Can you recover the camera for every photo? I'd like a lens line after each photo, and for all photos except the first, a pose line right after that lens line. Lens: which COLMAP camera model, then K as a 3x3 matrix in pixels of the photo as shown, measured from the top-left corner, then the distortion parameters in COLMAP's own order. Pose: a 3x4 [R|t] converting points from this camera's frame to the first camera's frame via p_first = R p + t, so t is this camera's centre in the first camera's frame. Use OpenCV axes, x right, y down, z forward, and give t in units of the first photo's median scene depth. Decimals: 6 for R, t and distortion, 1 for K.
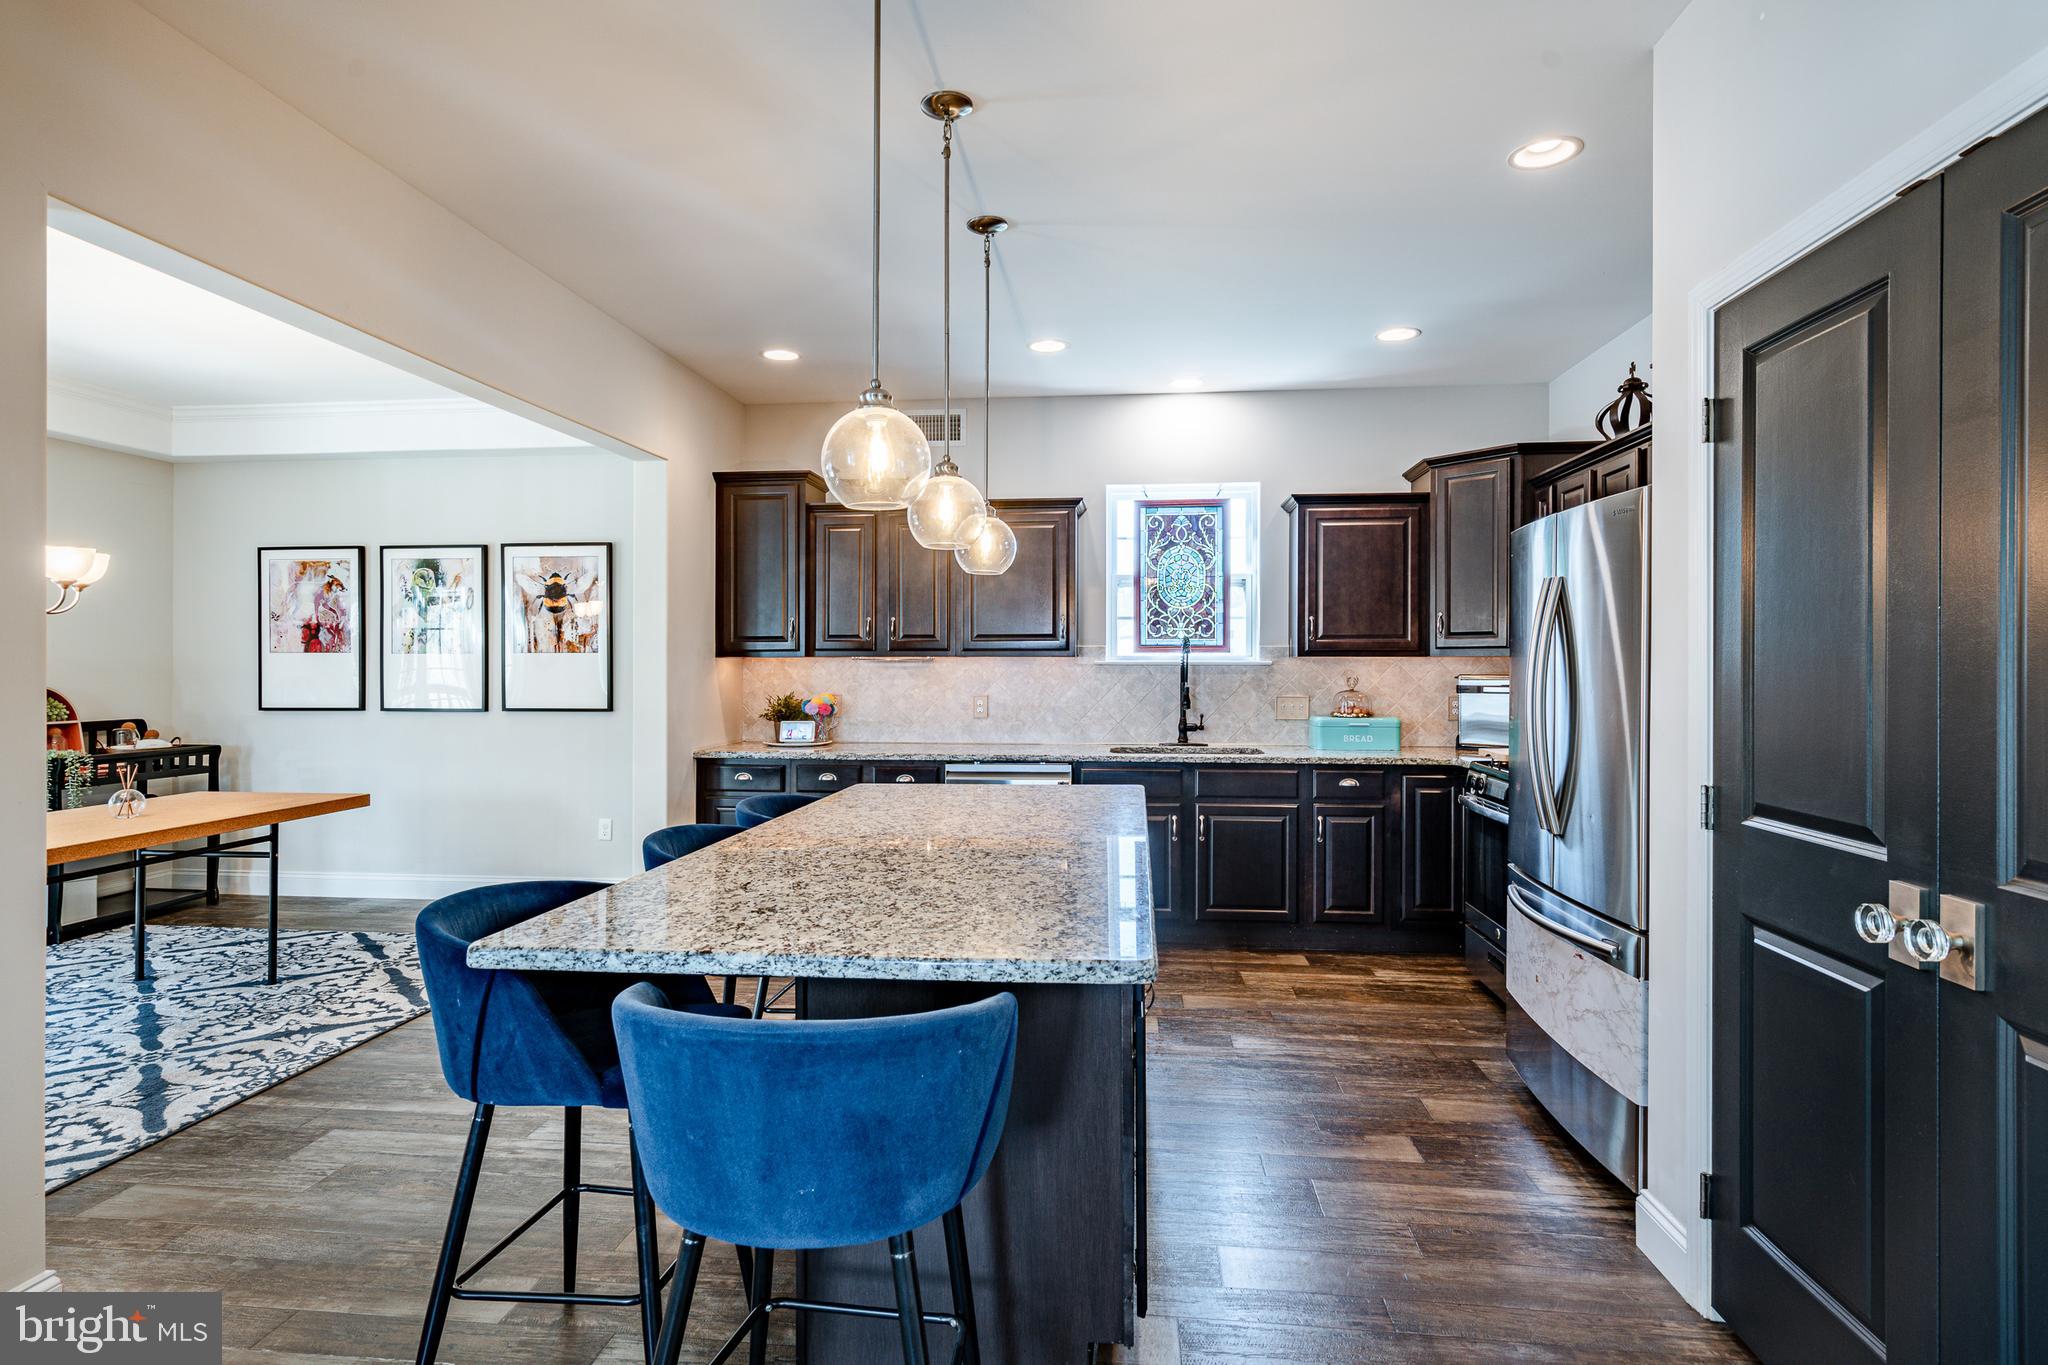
lens RADIAL K [[1058.4, 0, 1022.2], [0, 1058.4, 670.7], [0, 0, 1]] dist [-0.002419, 0.002857]
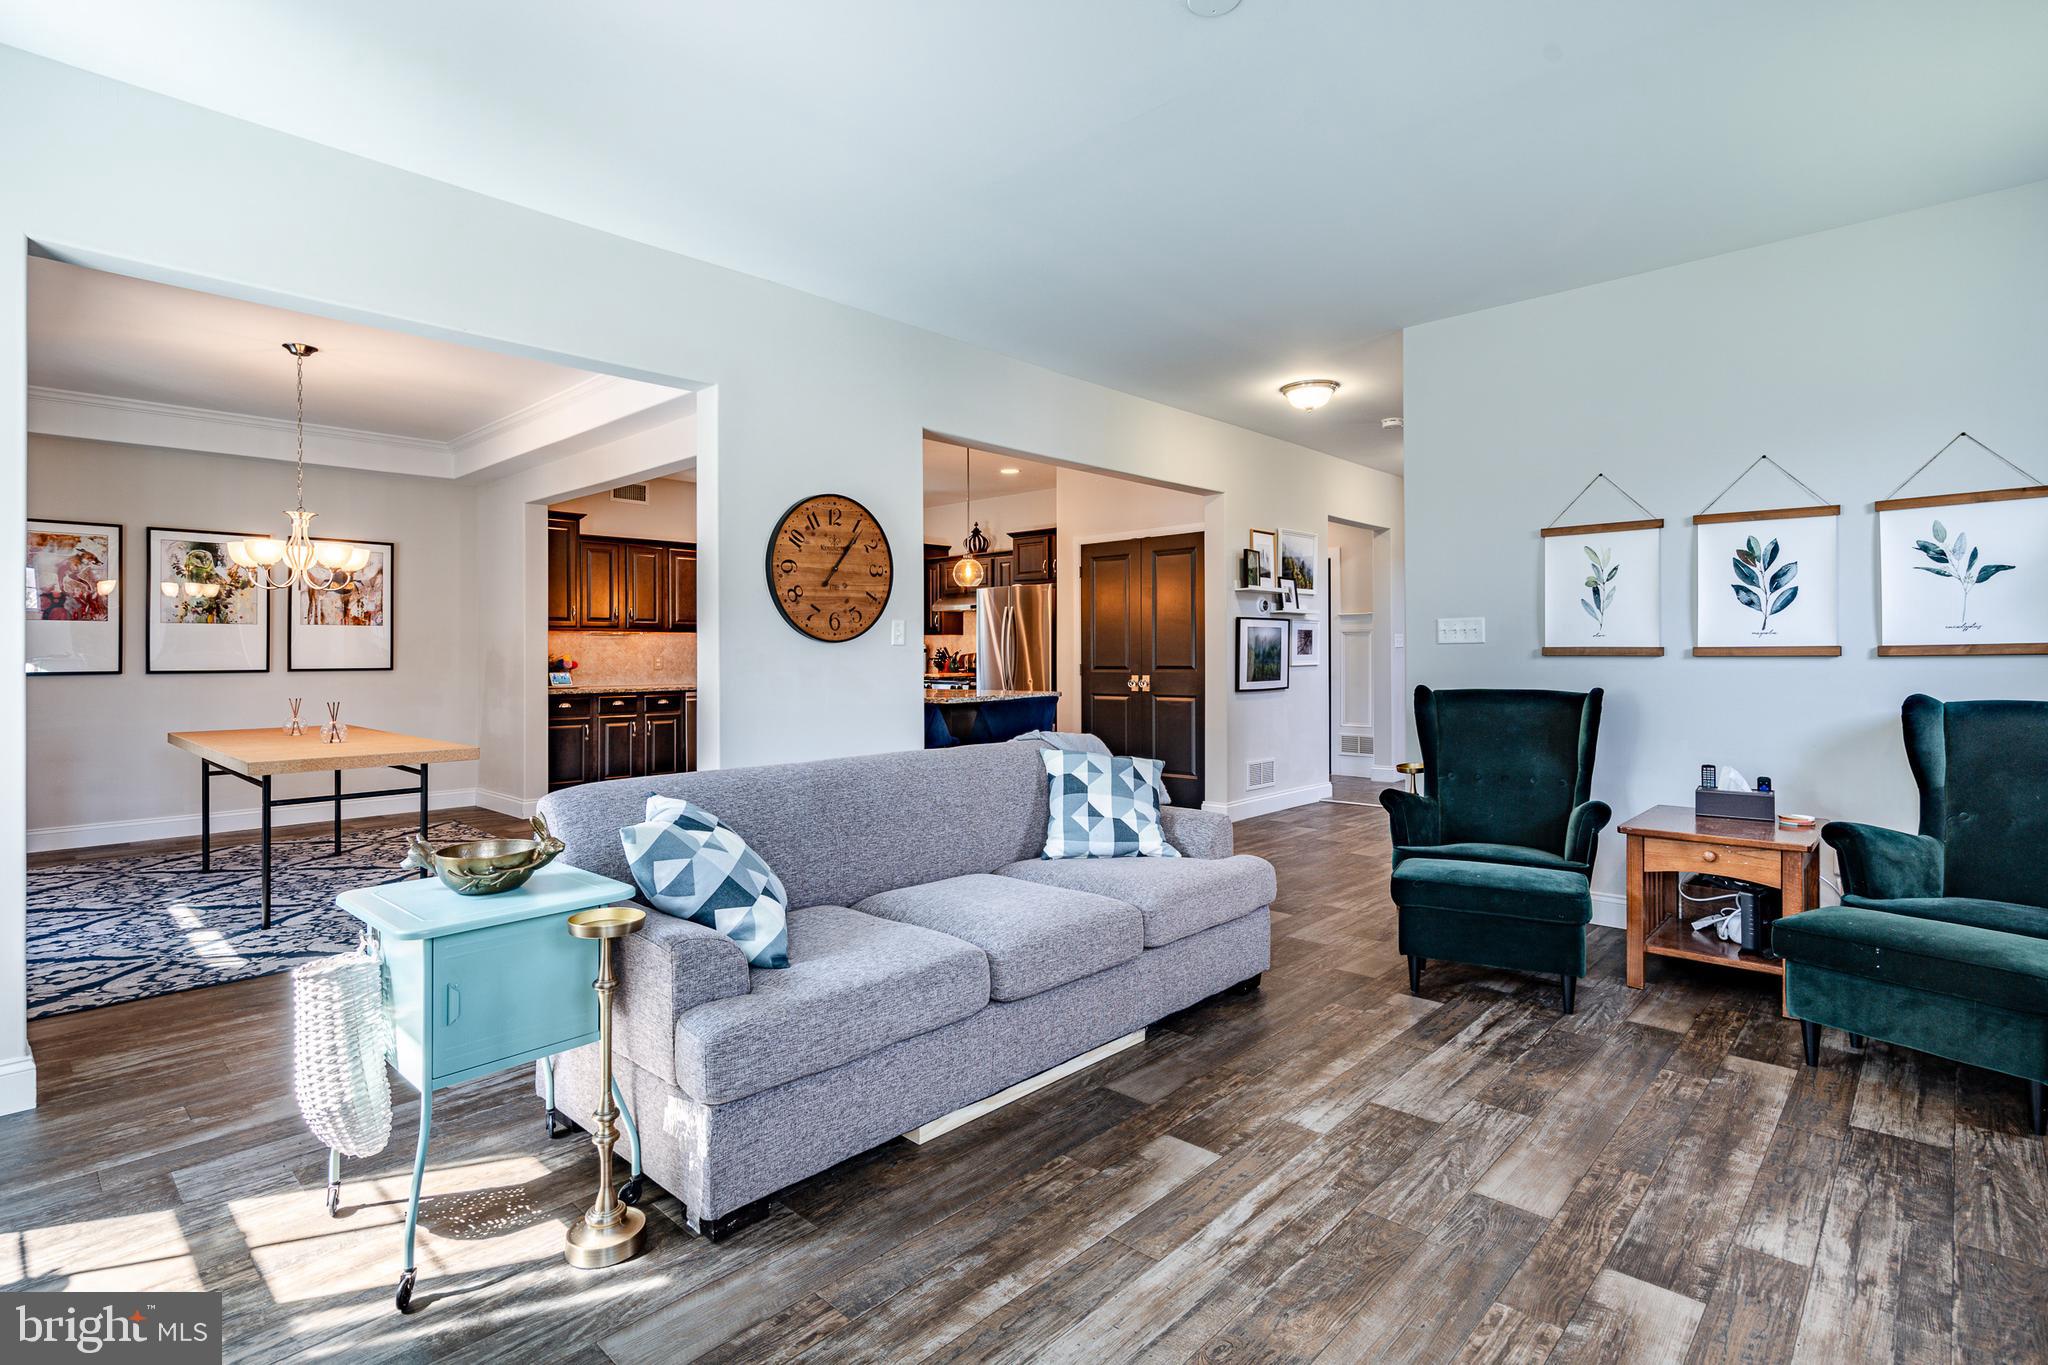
lens RADIAL K [[993.0, 0, 1059.6], [0, 993.0, 677.4], [0, 0, 1]] dist [-0.002987, -0.000363]
pose [[0.580834, -0.020363, 0.813767, -0.970915], [0.010204, 0.999791, 0.017735, 0.036556], [-0.813958, -0.001997, 0.580921, -0.441167]]
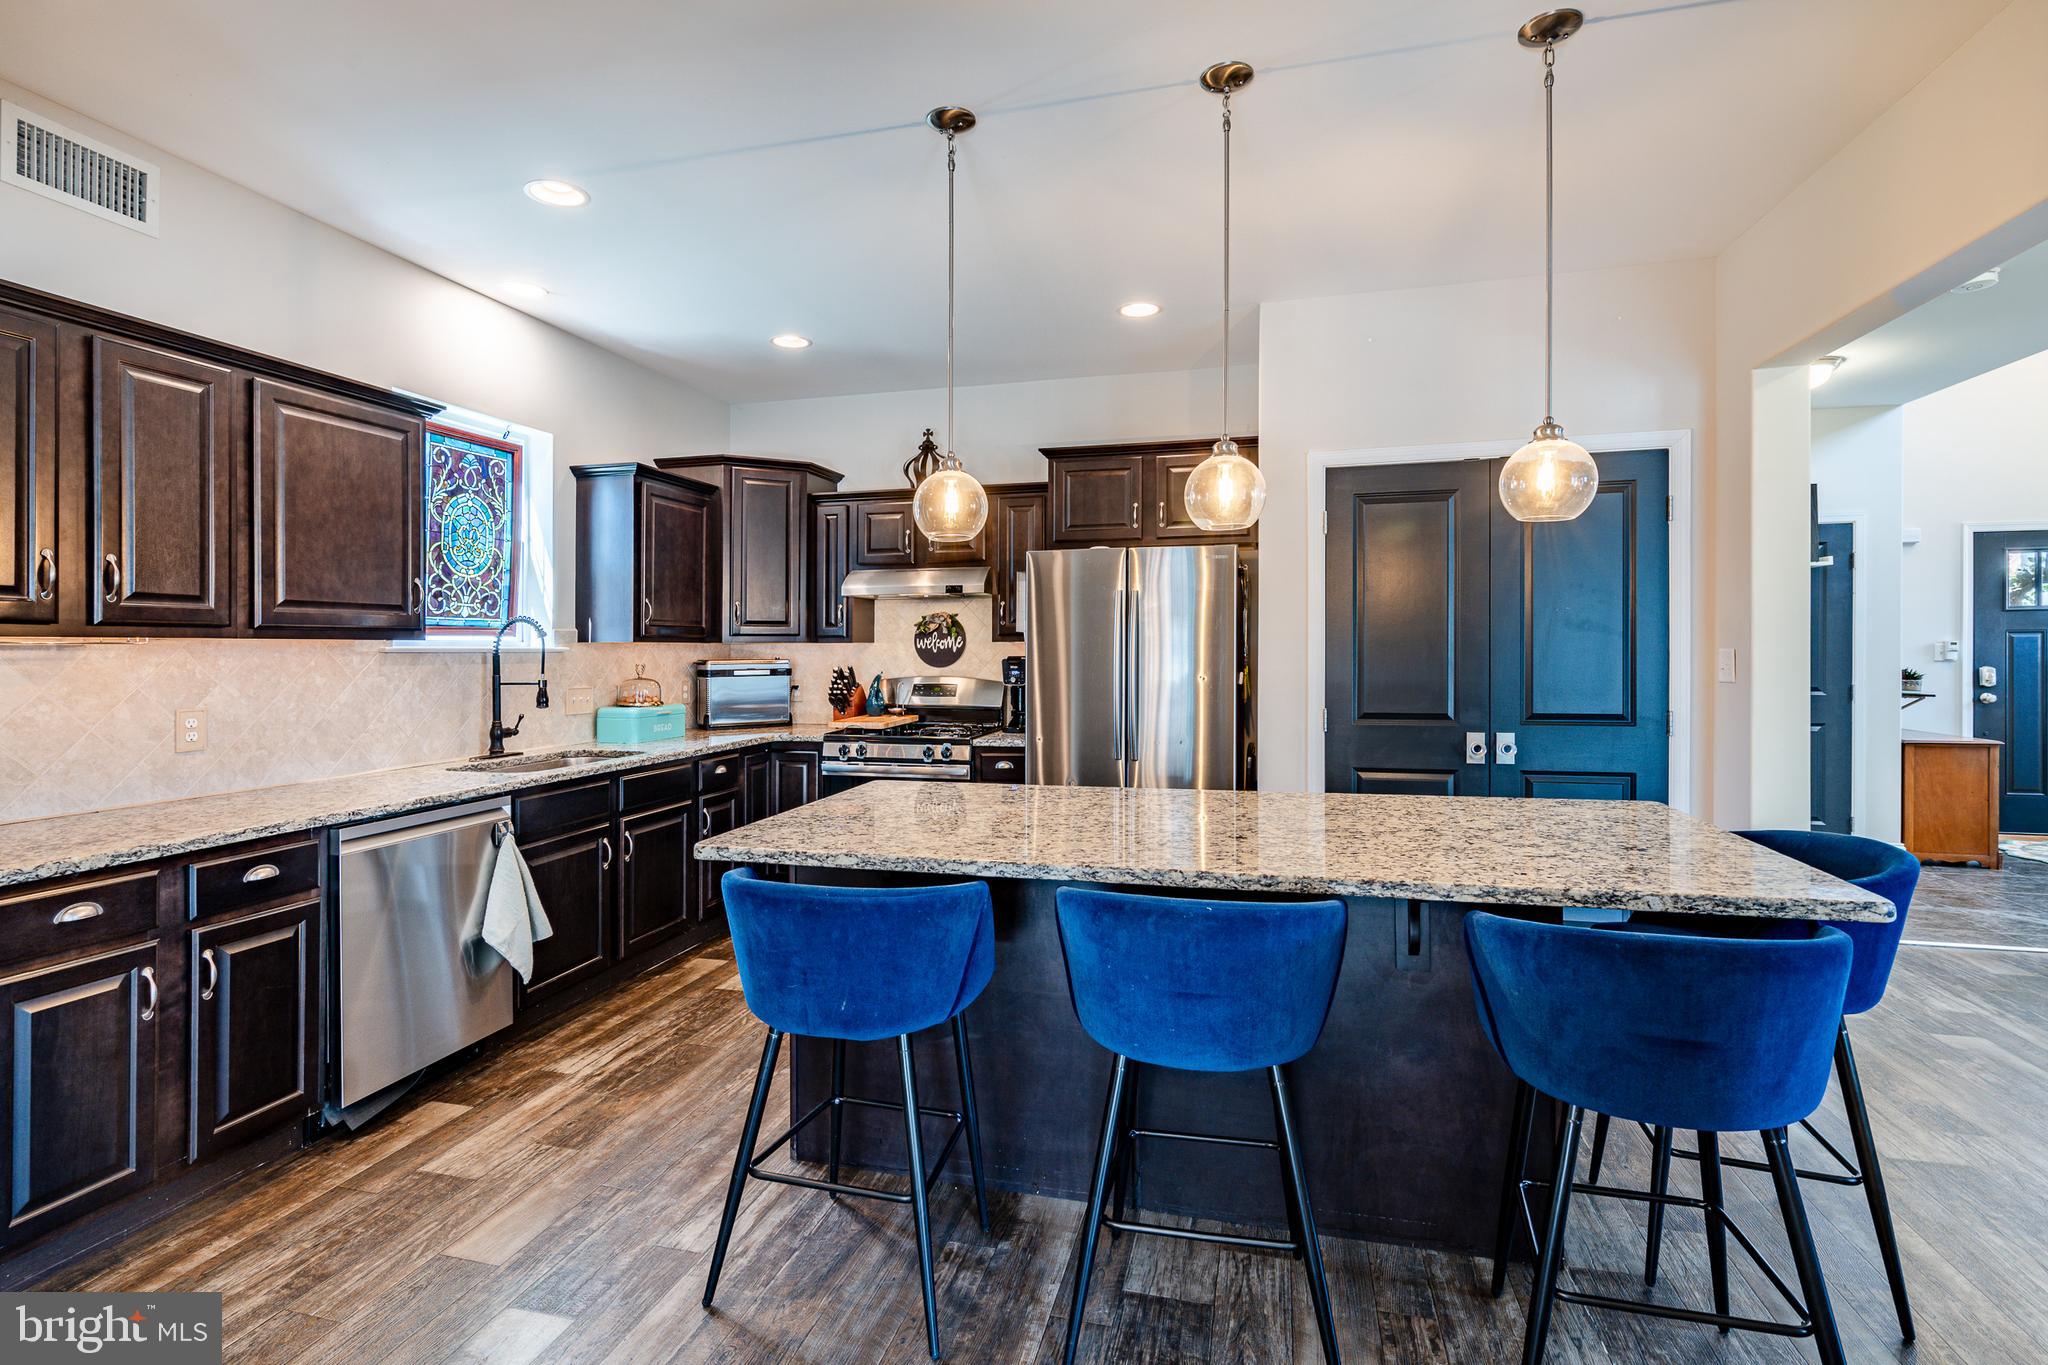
lens RADIAL K [[961.8, 0, 1037.8], [0, 961.8, 662.2], [0, 0, 1]] dist [-0.003912, 0.001618]
pose [[0.138156, -0.014458, 0.990305, -0.477226], [0.010857, 0.999855, 0.013083, -0.002965], [-0.990351, 0.008944, 0.138293, 0.510780]]
